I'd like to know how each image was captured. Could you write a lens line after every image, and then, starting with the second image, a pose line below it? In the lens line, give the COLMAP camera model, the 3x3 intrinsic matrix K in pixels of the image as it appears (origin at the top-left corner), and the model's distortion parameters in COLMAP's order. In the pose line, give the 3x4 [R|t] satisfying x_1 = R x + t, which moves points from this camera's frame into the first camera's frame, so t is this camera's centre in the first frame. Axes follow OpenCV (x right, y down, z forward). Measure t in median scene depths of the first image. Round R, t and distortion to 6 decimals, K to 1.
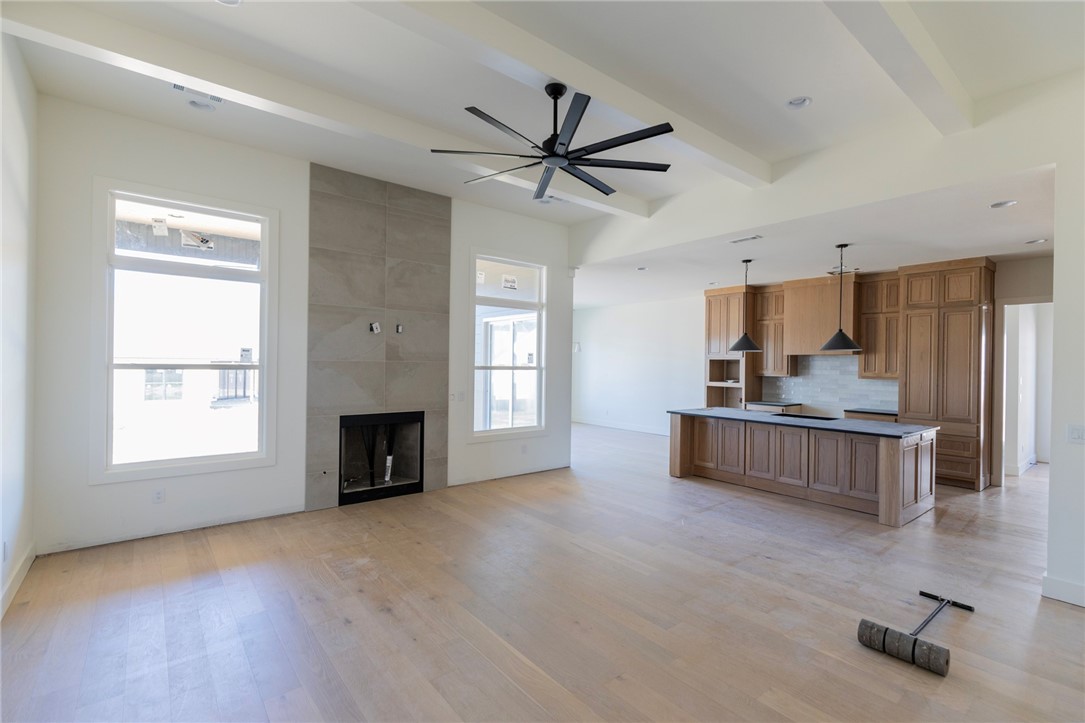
lens RADIAL K [[494.5, 0, 545.9], [0, 494.5, 367.0], [0, 0, 1]] dist [0.011276, 0.000153]
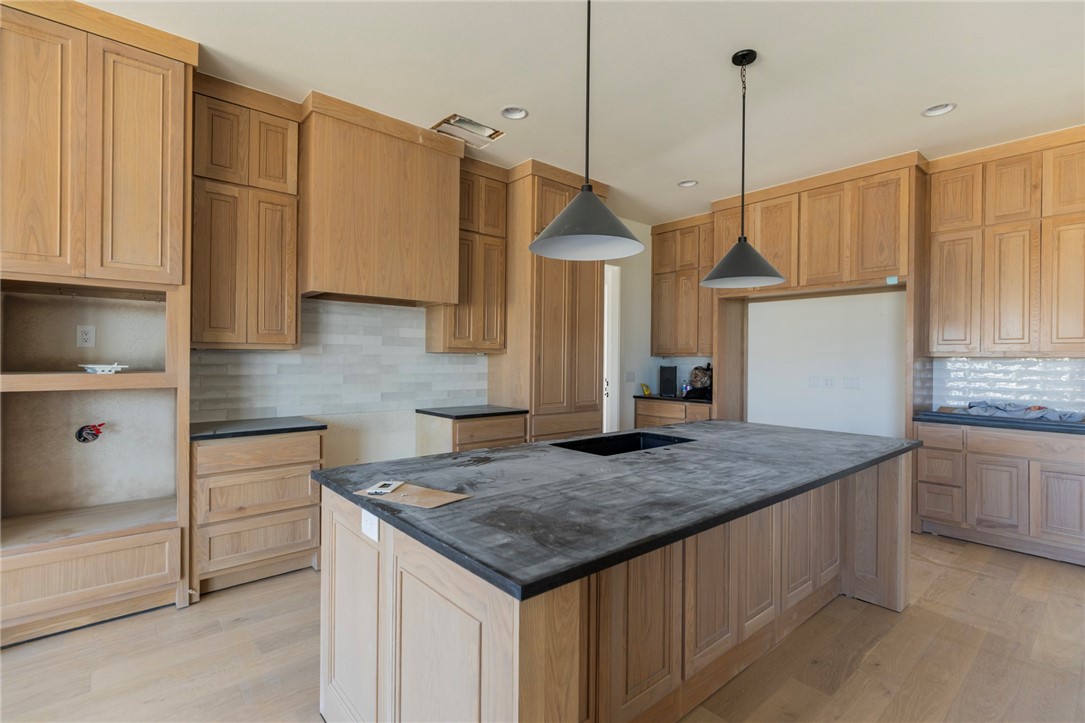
lens RADIAL K [[519.5, 0, 538.8], [0, 519.5, 357.9], [0, 0, 1]] dist [0.008090, 0.000807]
pose [[-0.041222, -0.010982, 0.999090, 0.088486], [0.000590, 0.999939, 0.011016, 0.024037], [-0.999150, 0.001044, -0.041213, 0.936534]]
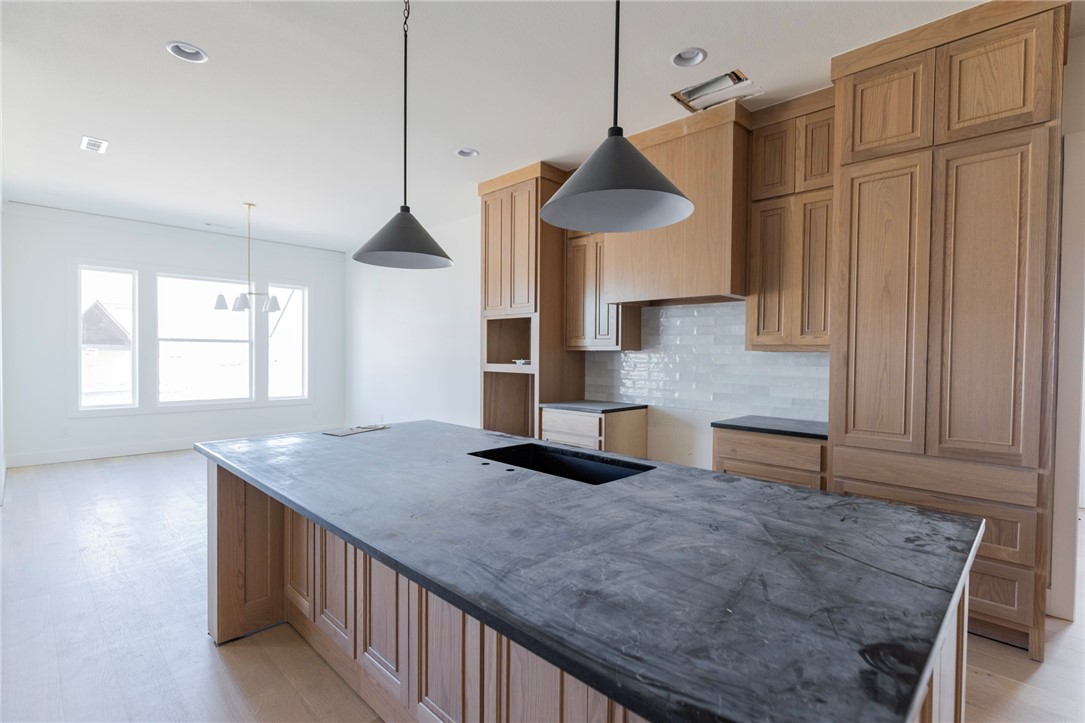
lens RADIAL K [[519.5, 0, 546.4], [0, 519.5, 366.6], [0, 0, 1]] dist [0.008090, 0.000807]
pose [[0.992132, -0.007317, 0.124979, 0.400377], [0.004837, 0.999785, 0.020139, 0.027973], [-0.125099, -0.019376, 0.991955, 0.570131]]
